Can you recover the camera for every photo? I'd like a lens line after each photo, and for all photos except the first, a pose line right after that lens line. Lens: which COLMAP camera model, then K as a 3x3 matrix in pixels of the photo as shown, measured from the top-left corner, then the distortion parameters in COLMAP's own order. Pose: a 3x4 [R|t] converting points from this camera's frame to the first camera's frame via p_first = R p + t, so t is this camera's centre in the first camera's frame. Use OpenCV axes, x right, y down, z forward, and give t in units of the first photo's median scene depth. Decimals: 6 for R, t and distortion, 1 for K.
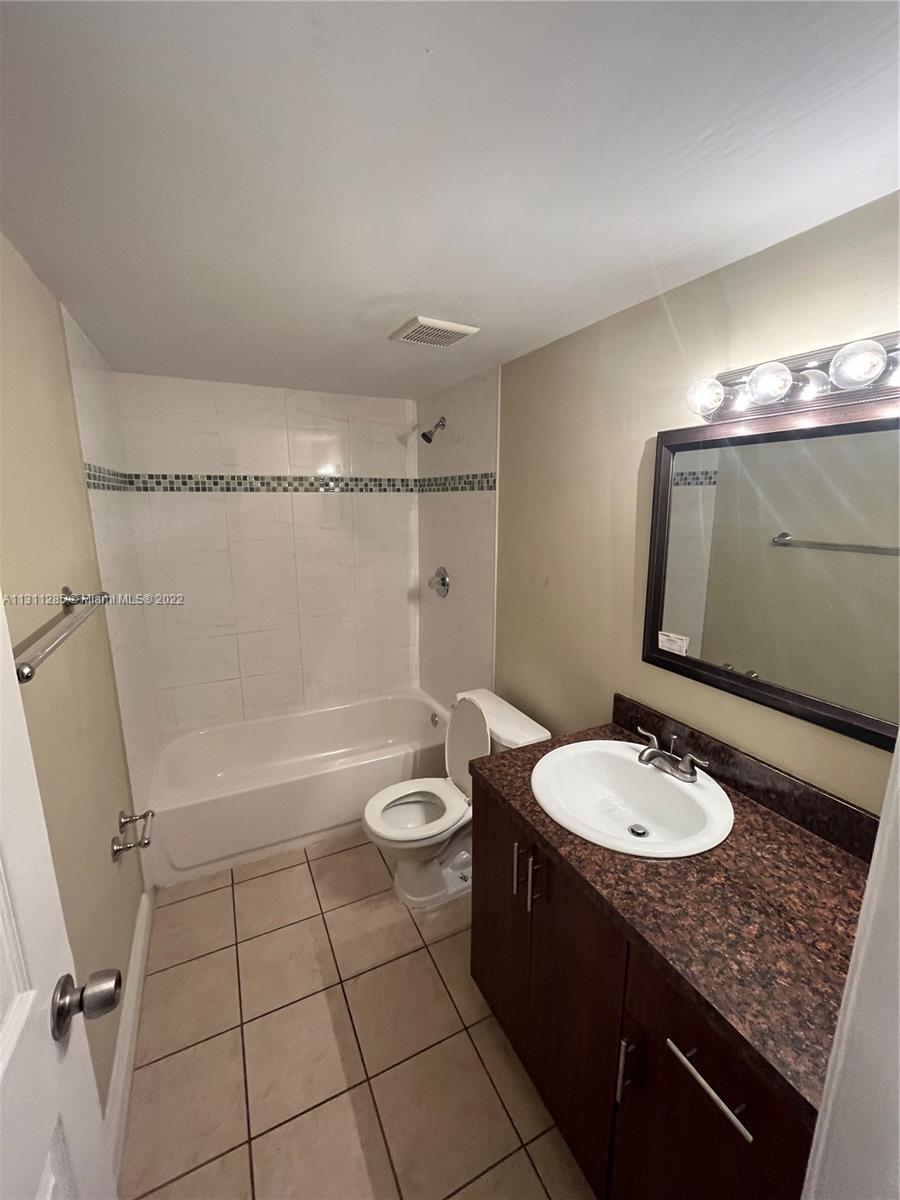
lens RADIAL K [[494.6, 0, 445.9], [0, 494.6, 590.1], [0, 0, 1]] dist [0.000201, -0.000275]
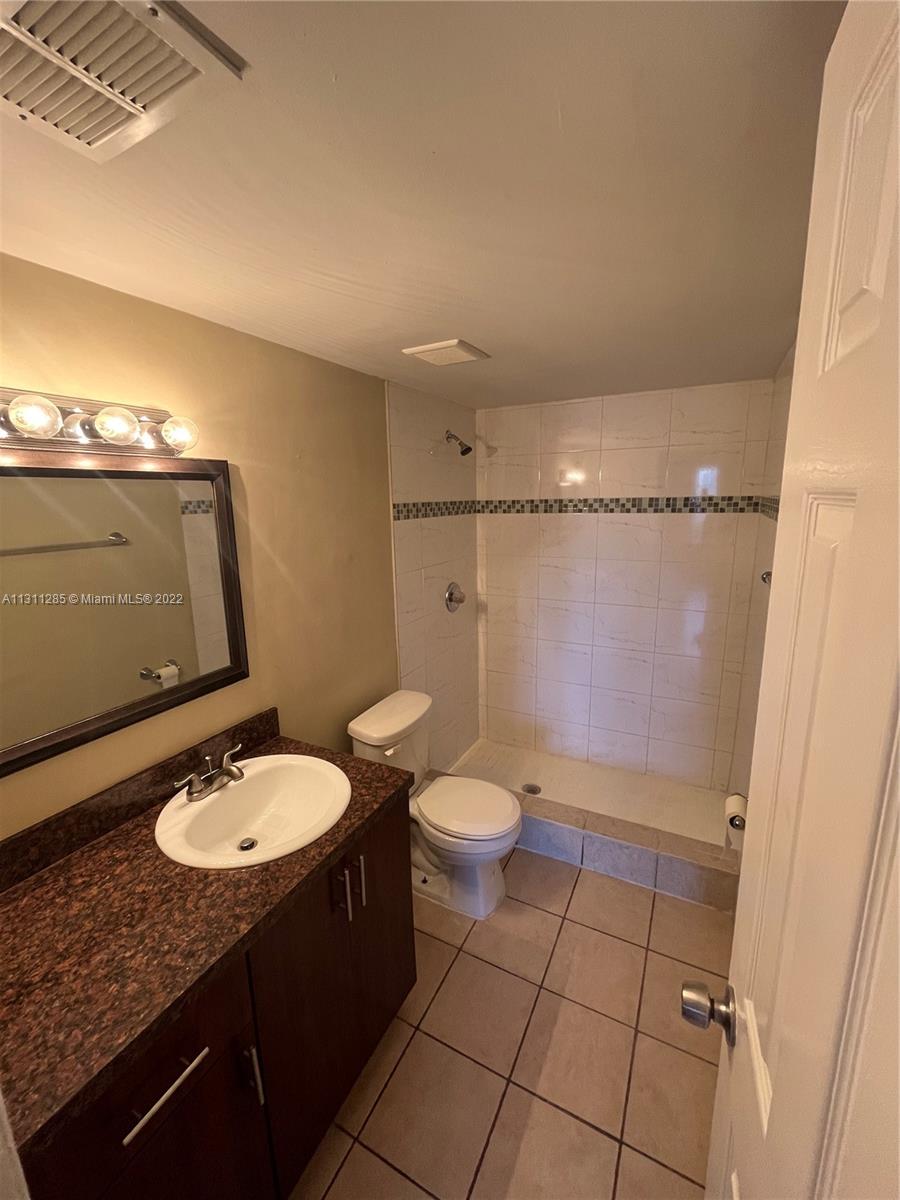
lens RADIAL K [[494.6, 0, 444.4], [0, 494.6, 599.8], [0, 0, 1]] dist [0.000201, -0.000275]
pose [[0.581866, 0.135748, -0.801875, 0.728462], [-0.151826, 0.986769, 0.056879, -0.071845], [0.798987, 0.088650, 0.594778, 0.348998]]
